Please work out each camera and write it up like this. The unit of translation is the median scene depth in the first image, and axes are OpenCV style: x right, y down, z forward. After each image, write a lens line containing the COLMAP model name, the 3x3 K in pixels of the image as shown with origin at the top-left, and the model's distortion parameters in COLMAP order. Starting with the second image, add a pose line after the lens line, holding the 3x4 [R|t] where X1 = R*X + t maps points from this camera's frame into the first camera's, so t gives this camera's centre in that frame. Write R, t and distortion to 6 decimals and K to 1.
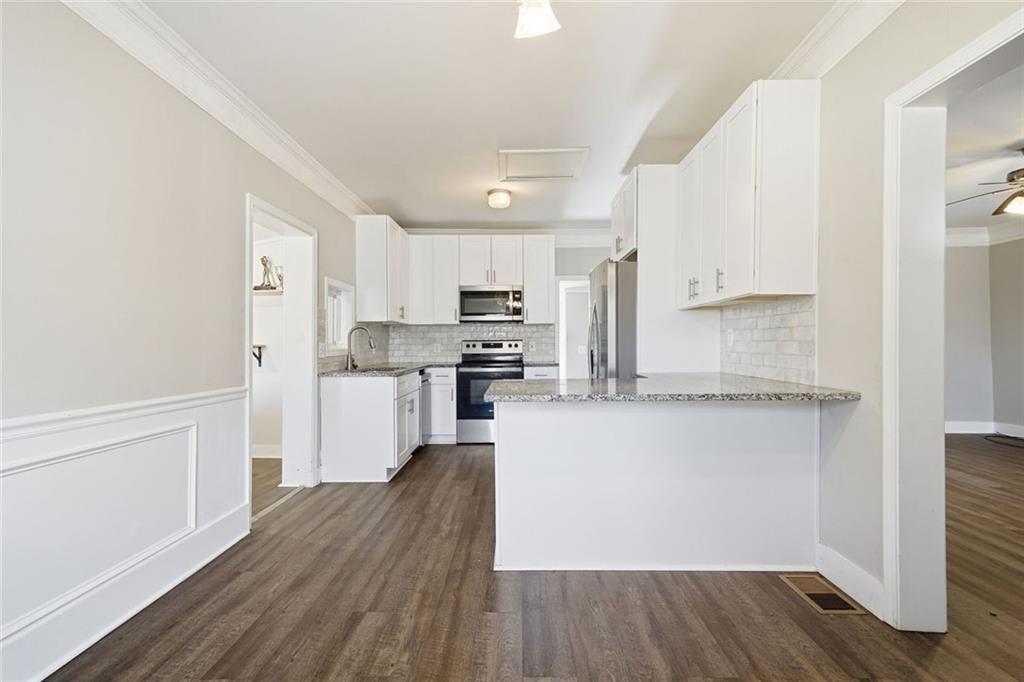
lens RADIAL K [[473.7, 0, 513.9], [0, 473.7, 342.4], [0, 0, 1]] dist [0.010795, 0.000839]
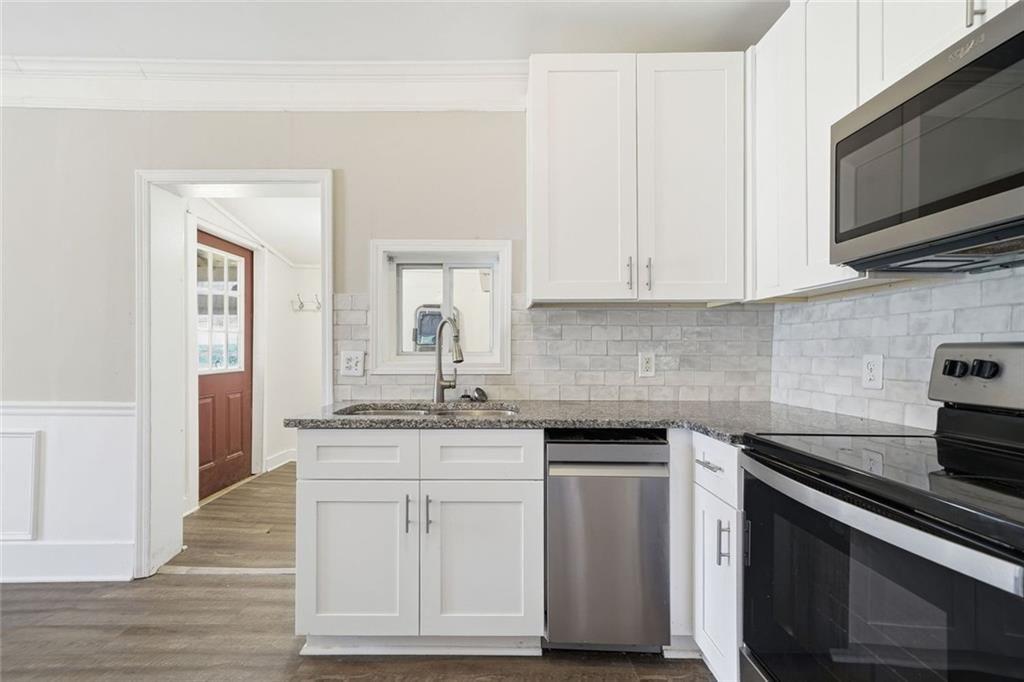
lens RADIAL K [[454.8, 0, 507.5], [0, 454.8, 345.3], [0, 0, 1]] dist [0.004855, 0.002731]
pose [[0.010510, -0.001685, -0.999943, 0.248305], [-0.001989, 0.999997, -0.001706, -0.007626], [0.999943, 0.002007, 0.010507, 1.651338]]
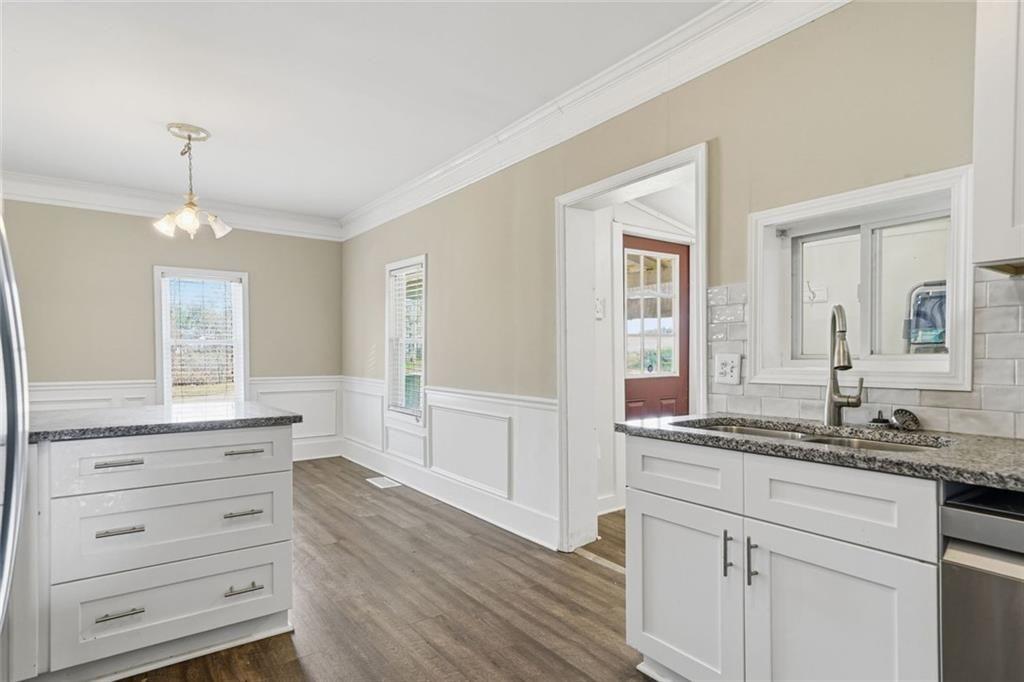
lens RADIAL K [[558.0, 0, 501.0], [0, 558.0, 363.4], [0, 0, 1]] dist [0.014950, 0.000953]
pose [[-0.811870, 0.022340, -0.583410, 0.190797], [0.013002, 0.999712, 0.020186, -0.005378], [0.583693, 0.008803, -0.811927, 1.861752]]
